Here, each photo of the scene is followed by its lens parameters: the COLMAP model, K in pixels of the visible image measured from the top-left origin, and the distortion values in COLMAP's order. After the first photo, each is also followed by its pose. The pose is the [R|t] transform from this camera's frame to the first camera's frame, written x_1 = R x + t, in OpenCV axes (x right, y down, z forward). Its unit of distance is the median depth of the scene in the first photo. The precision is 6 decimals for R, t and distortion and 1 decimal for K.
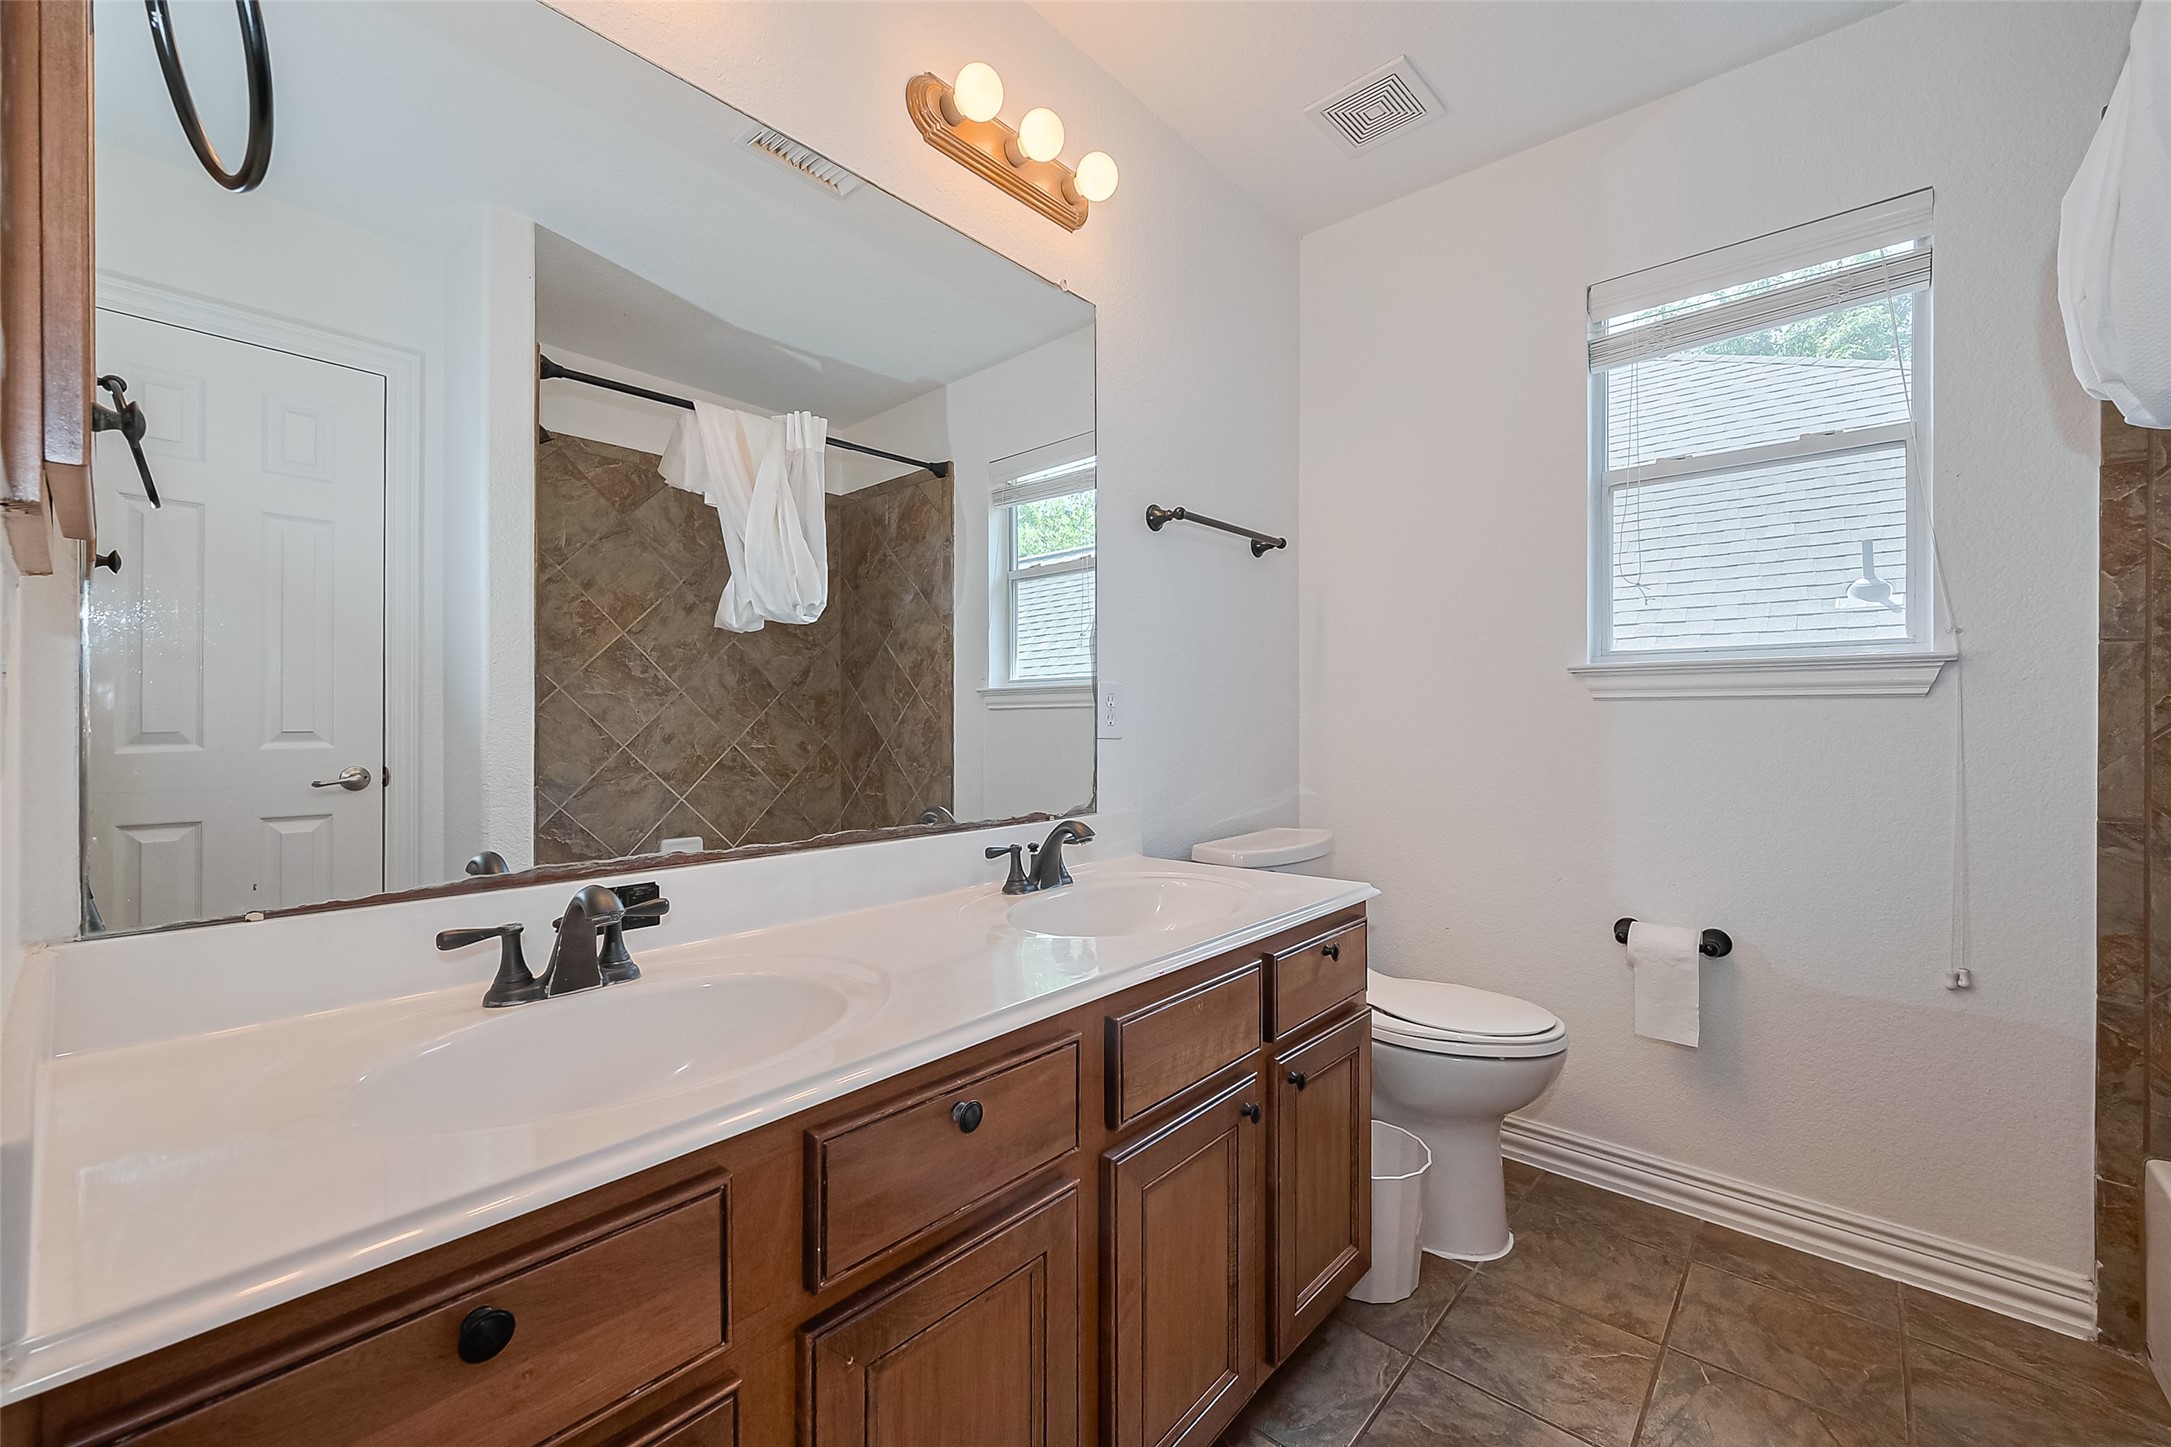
lens RADIAL K [[874.8, 0, 1091.1], [0, 874.8, 729.1], [0, 0, 1]] dist [-0.001232, -0.000357]
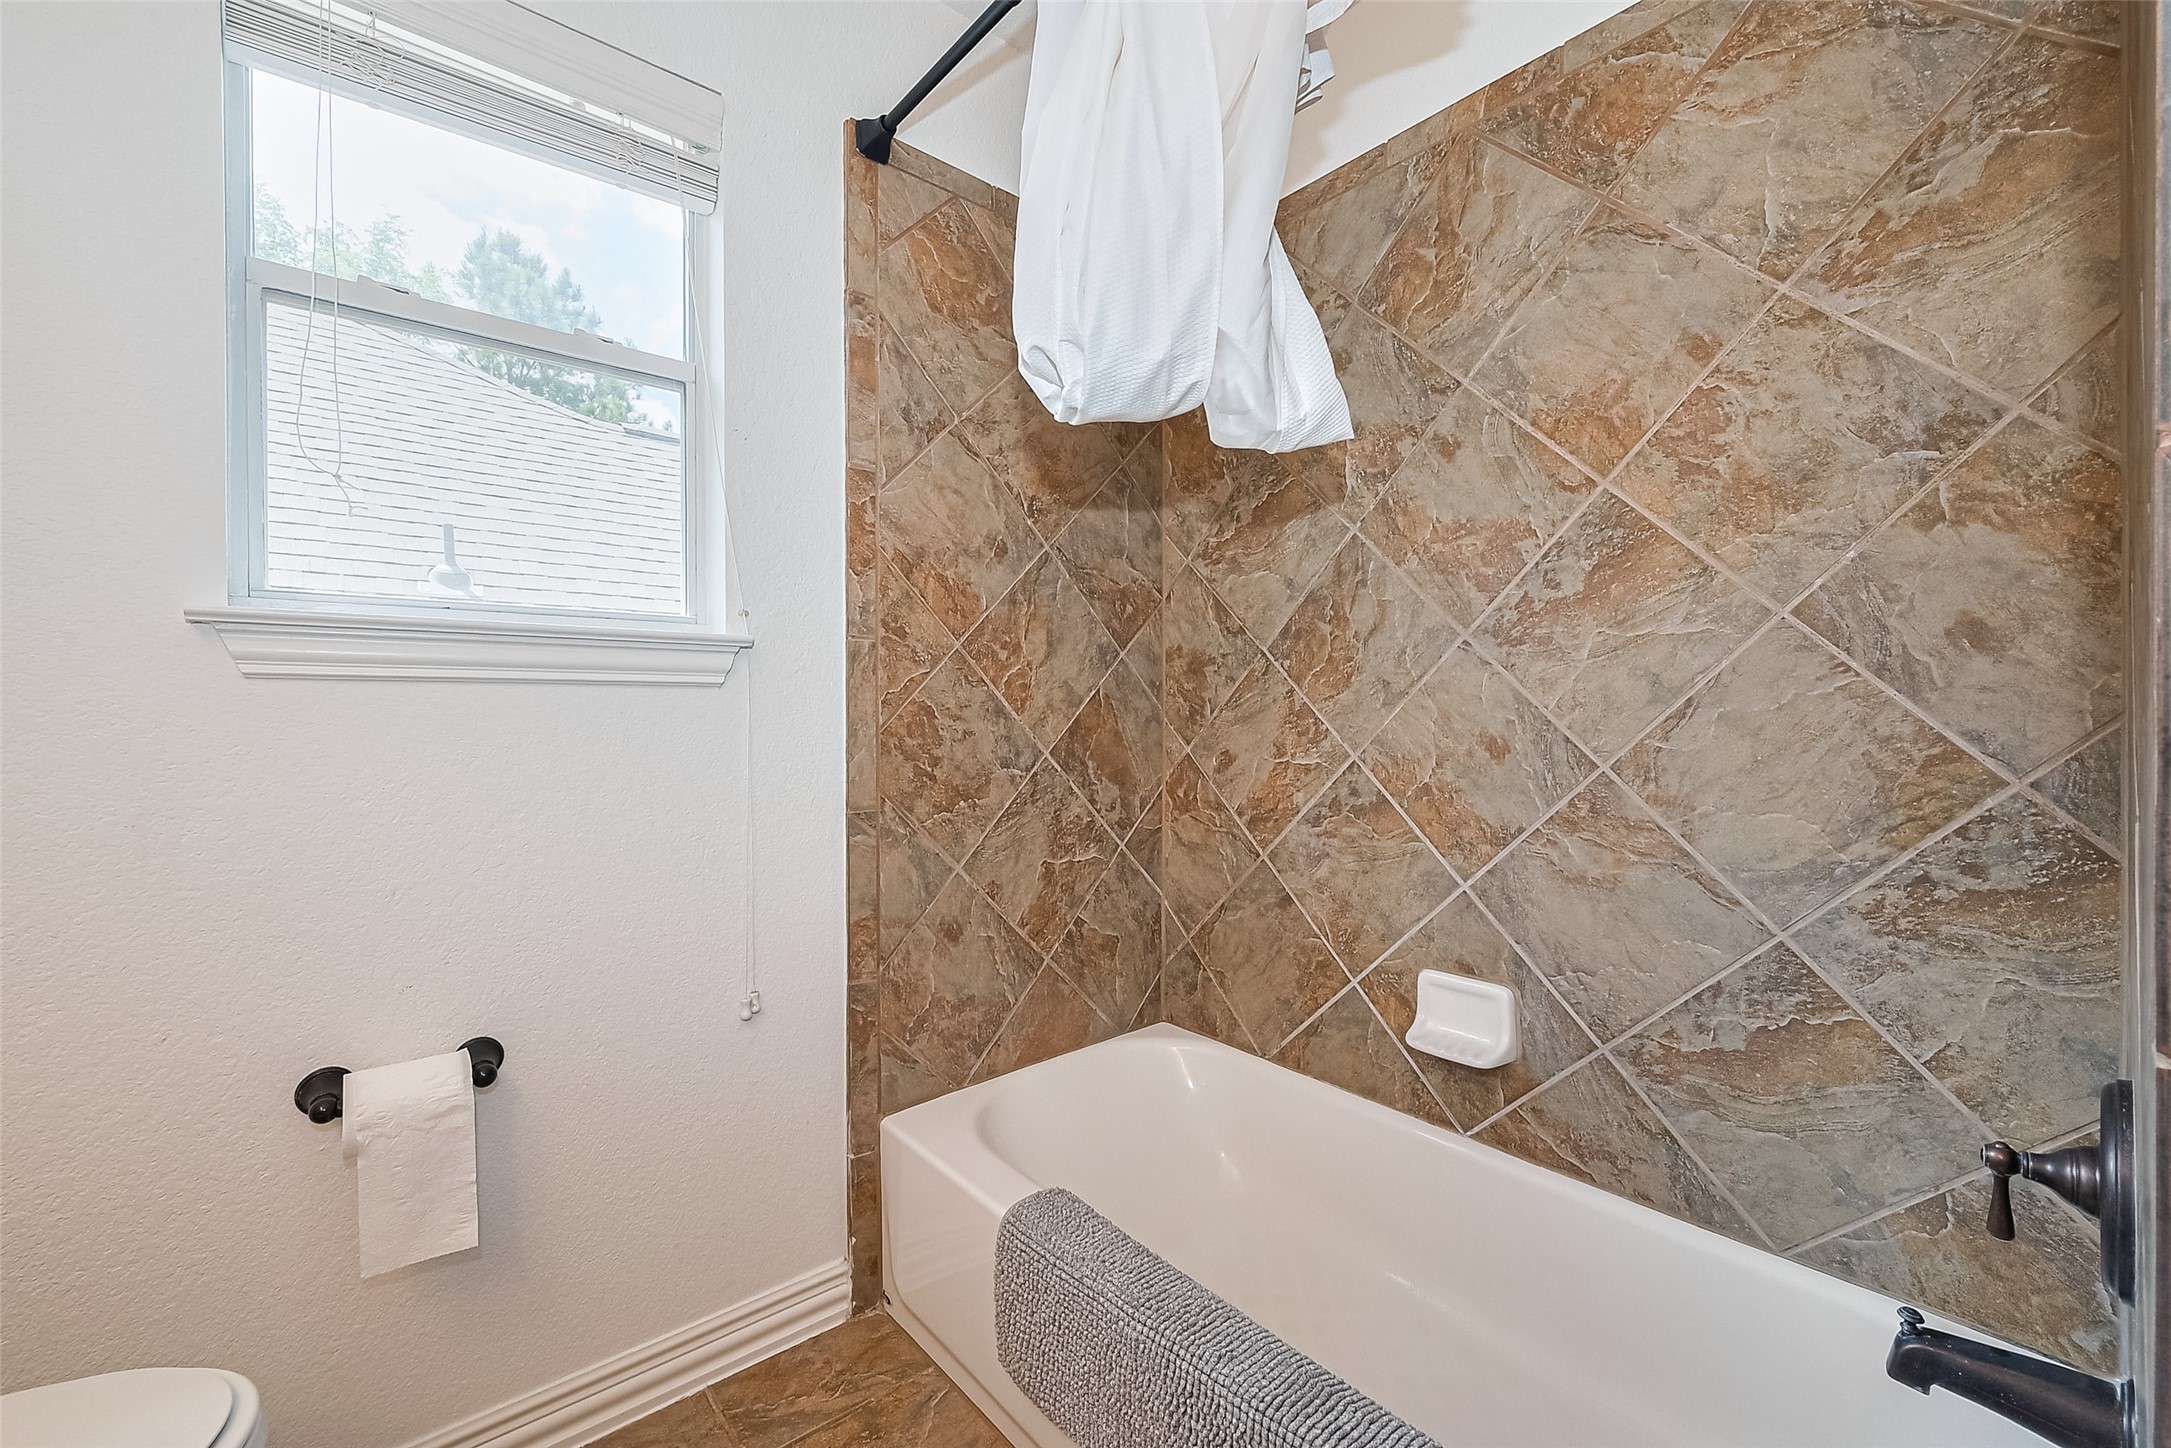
lens RADIAL K [[876.9, 0, 1086.6], [0, 876.9, 717.4], [0, 0, 1]] dist [0.000129, 0.000206]
pose [[0.153113, -0.004110, 0.988200, 0.173869], [0.011234, 0.999934, 0.002418, -0.005501], [-0.988145, 0.010732, 0.153149, 0.559895]]
